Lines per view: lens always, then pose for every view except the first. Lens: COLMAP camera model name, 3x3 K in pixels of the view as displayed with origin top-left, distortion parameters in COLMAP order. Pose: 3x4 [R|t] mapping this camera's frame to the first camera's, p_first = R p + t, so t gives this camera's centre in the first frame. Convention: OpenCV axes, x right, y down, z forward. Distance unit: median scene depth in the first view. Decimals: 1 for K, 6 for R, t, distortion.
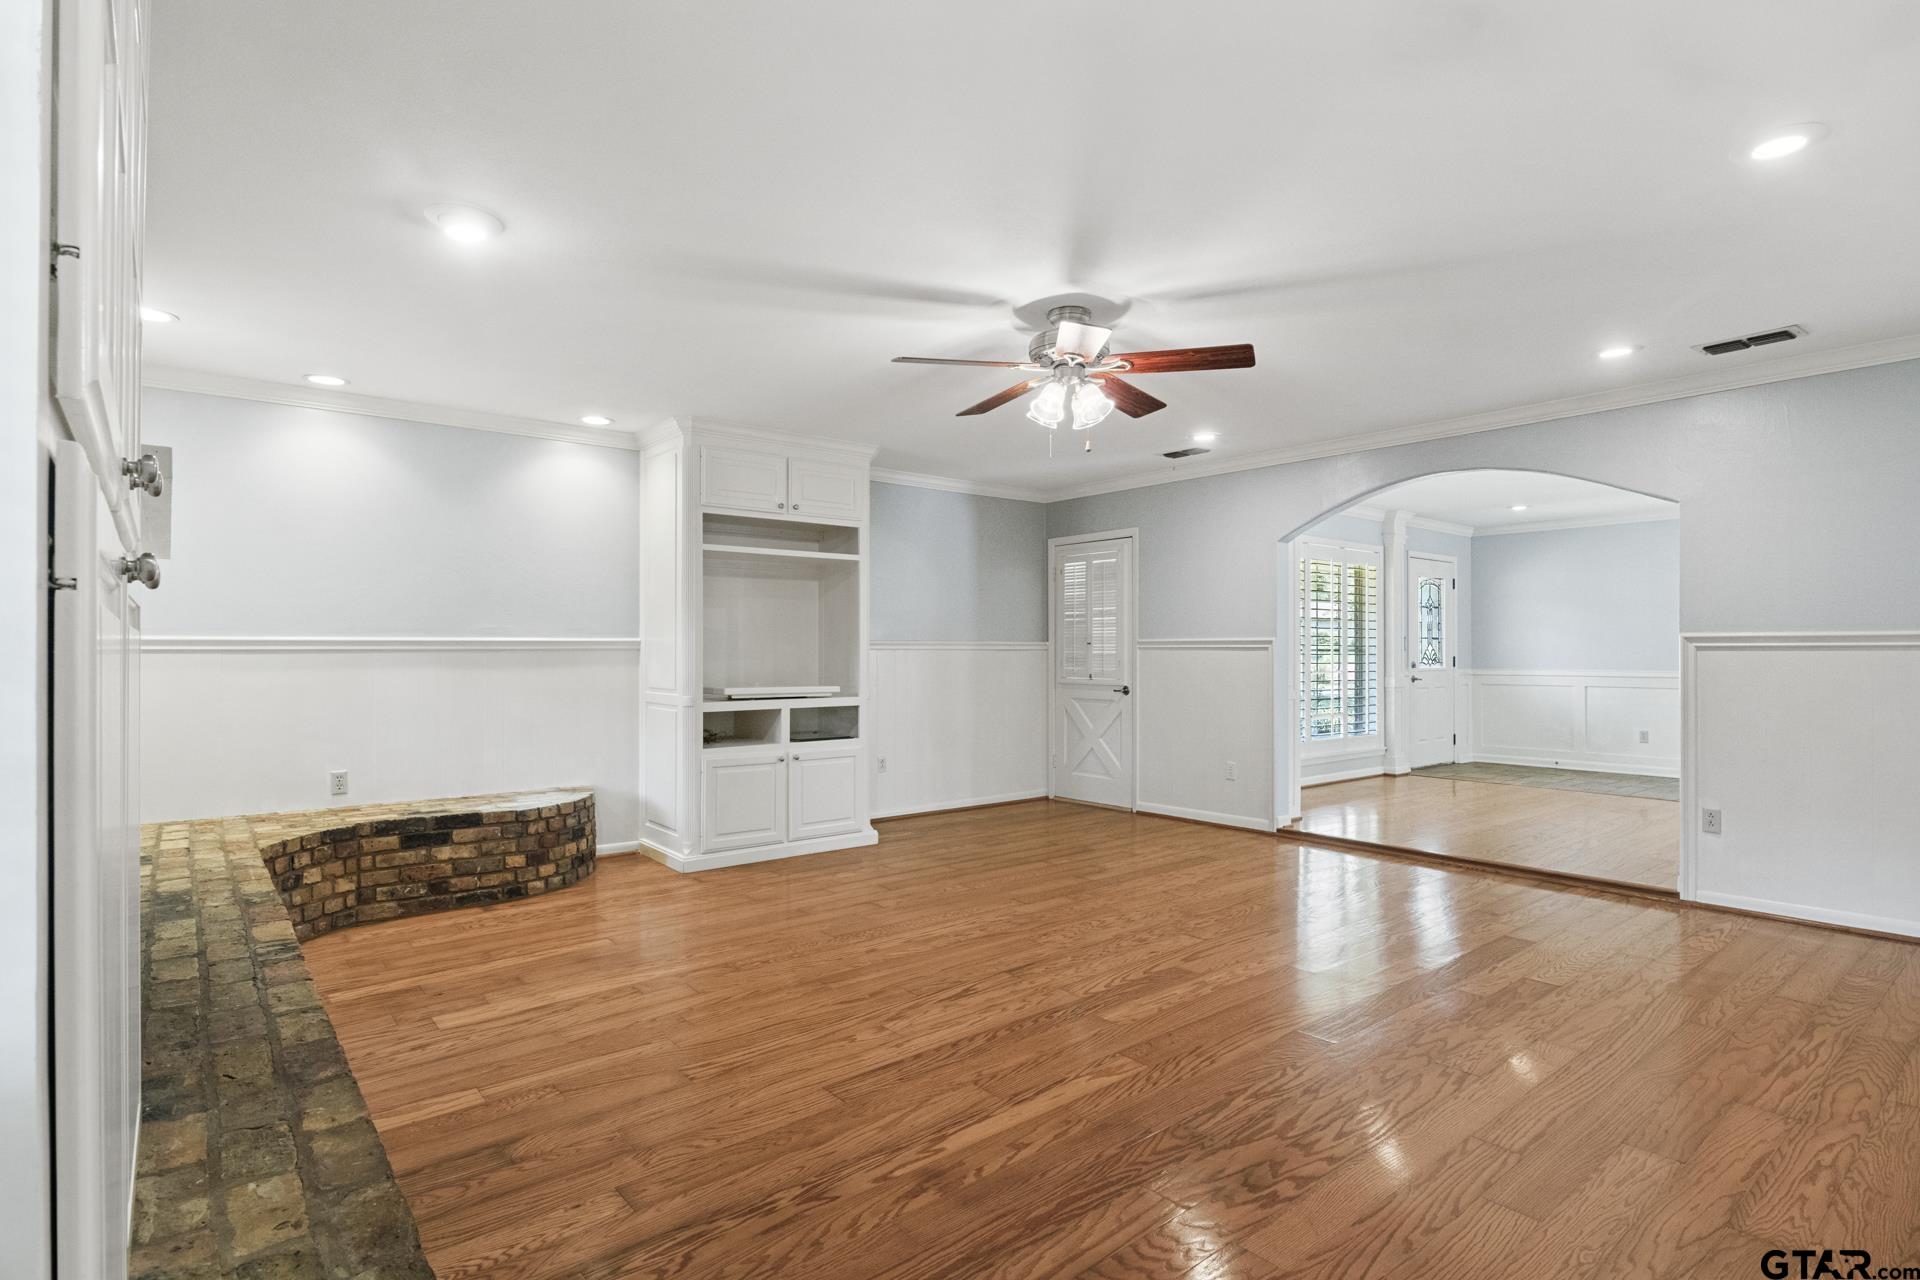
lens RADIAL K [[965.5, 0, 983.3], [0, 965.5, 651.4], [0, 0, 1]] dist [-0.000882, -0.001957]
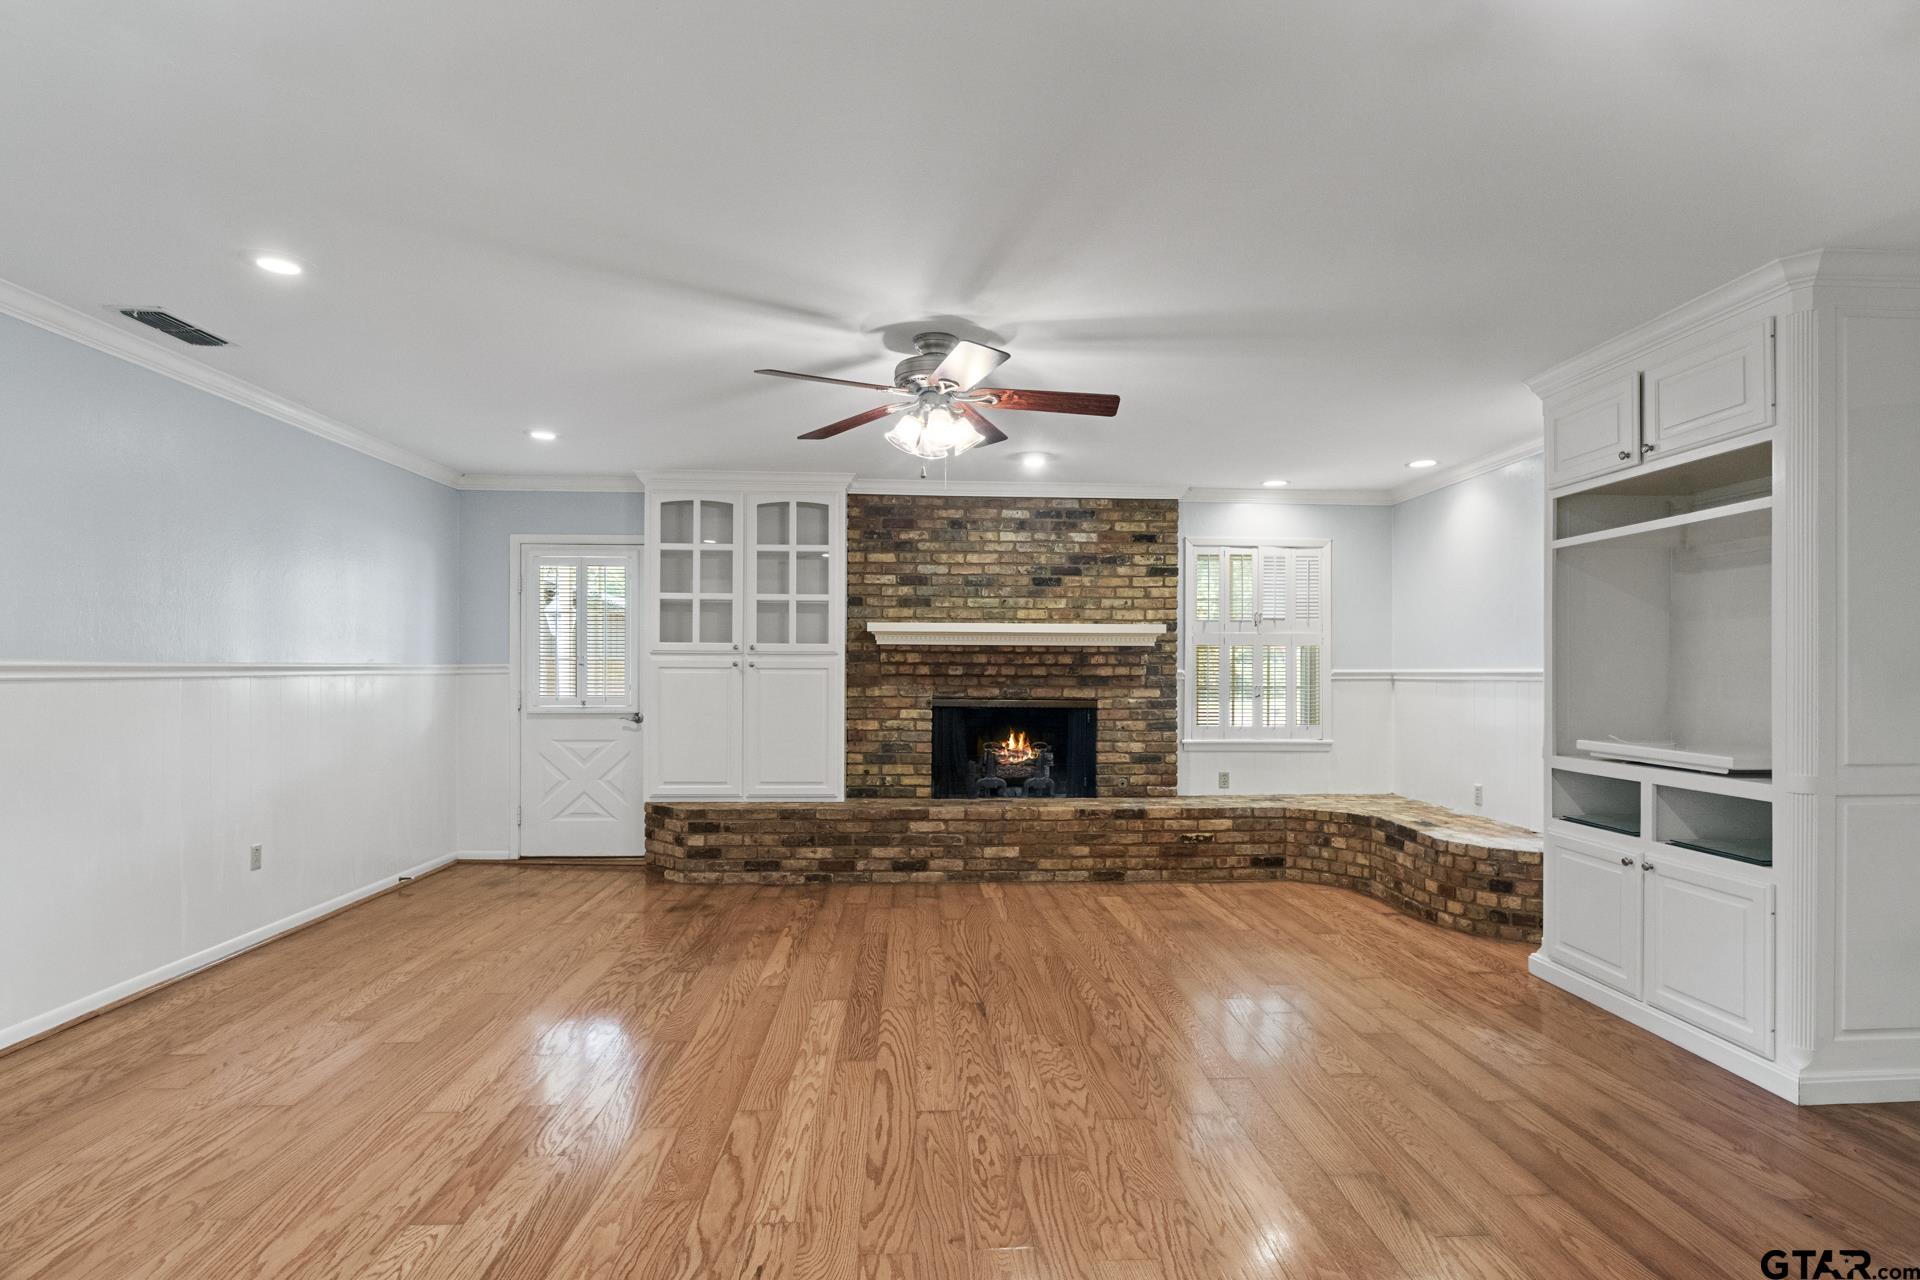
lens RADIAL K [[965.5, 0, 966.0], [0, 965.5, 676.5], [0, 0, 1]] dist [-0.000882, -0.001957]
pose [[-0.604033, 0.003983, -0.796949, 0.710554], [-0.002212, 0.999975, 0.006673, -0.014916], [0.796956, 0.005793, -0.604010, 1.352783]]
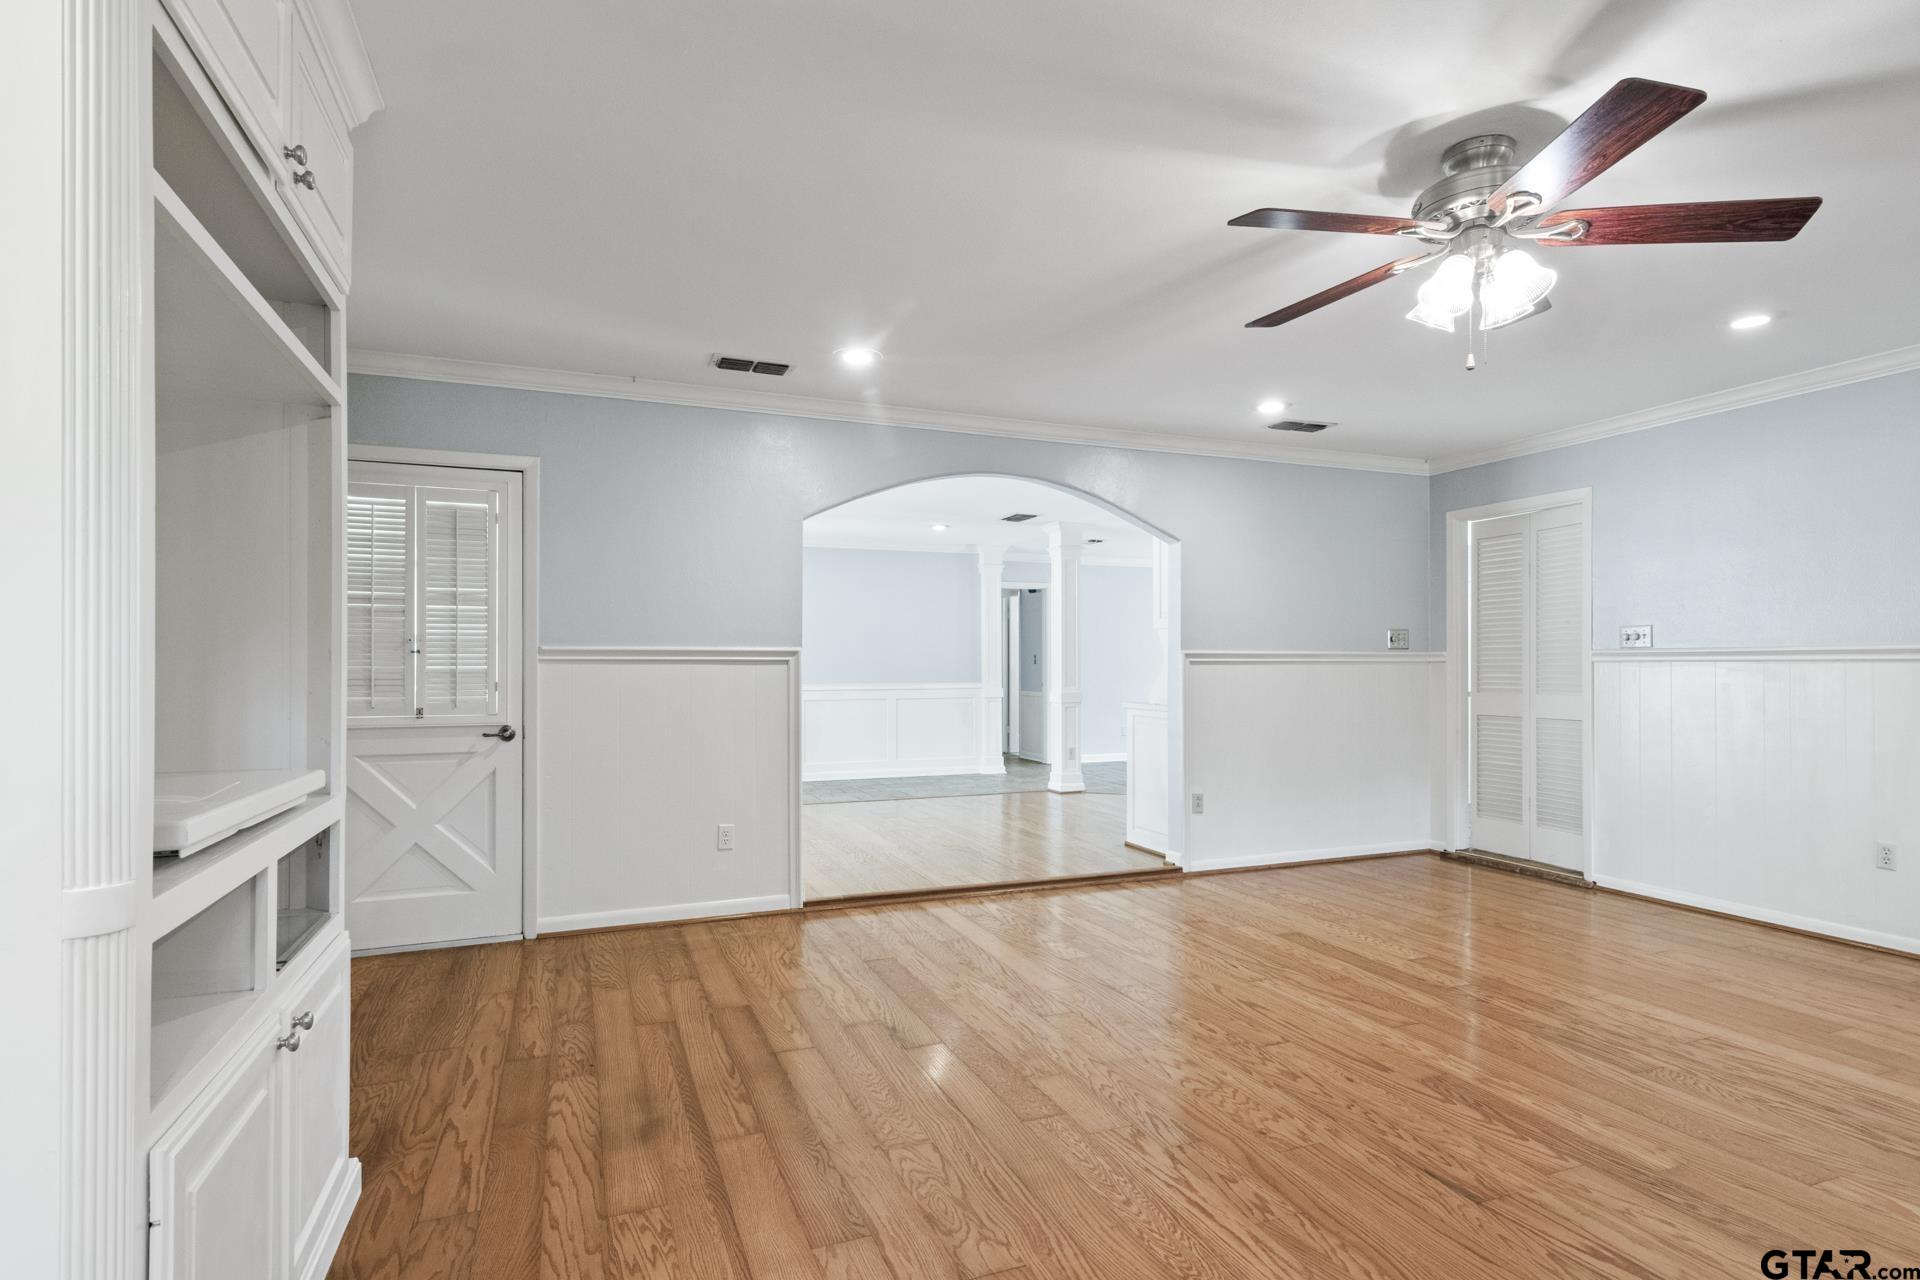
lens RADIAL K [[965.5, 0, 958.8], [0, 965.5, 667.0], [0, 0, 1]] dist [-0.000882, -0.001957]
pose [[0.317719, 0.000676, 0.948185, -0.543785], [0.000480, 1.000000, -0.000874, 0.002076], [-0.948185, 0.000733, 0.317718, 0.943877]]
